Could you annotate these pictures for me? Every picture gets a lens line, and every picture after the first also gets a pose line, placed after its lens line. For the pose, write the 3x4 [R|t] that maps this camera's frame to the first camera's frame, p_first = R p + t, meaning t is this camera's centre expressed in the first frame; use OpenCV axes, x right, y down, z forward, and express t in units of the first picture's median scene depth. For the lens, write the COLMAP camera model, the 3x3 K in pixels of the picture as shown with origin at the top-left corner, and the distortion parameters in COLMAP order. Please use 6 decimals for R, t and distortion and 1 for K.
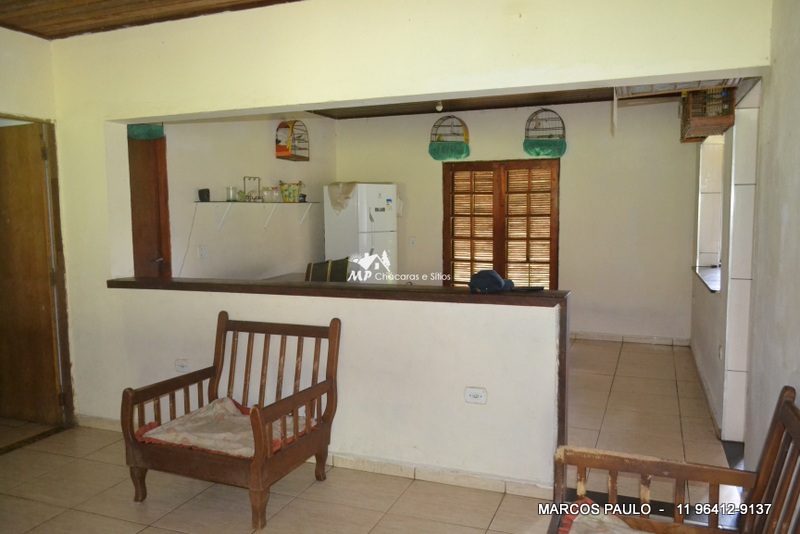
lens RADIAL K [[637.6, 0, 400.0], [0, 637.6, 267.0], [0, 0, 1]] dist [-0.010600, 0.007882]
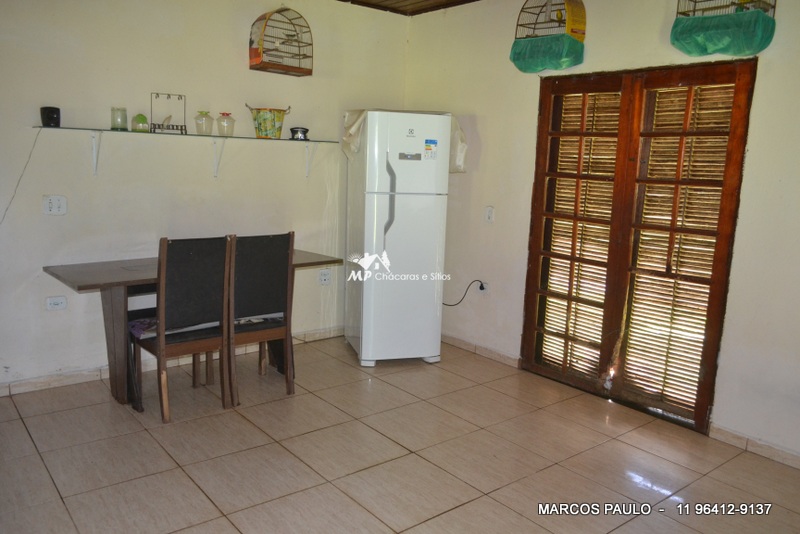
lens RADIAL K [[637.6, 0, 400.0], [0, 637.6, 267.0], [0, 0, 1]] dist [-0.010600, 0.007882]
pose [[0.871233, 0.123398, -0.475107, 0.253163], [-0.090994, 0.991711, 0.090714, -0.039990], [0.482362, -0.035801, 0.875240, 0.459439]]
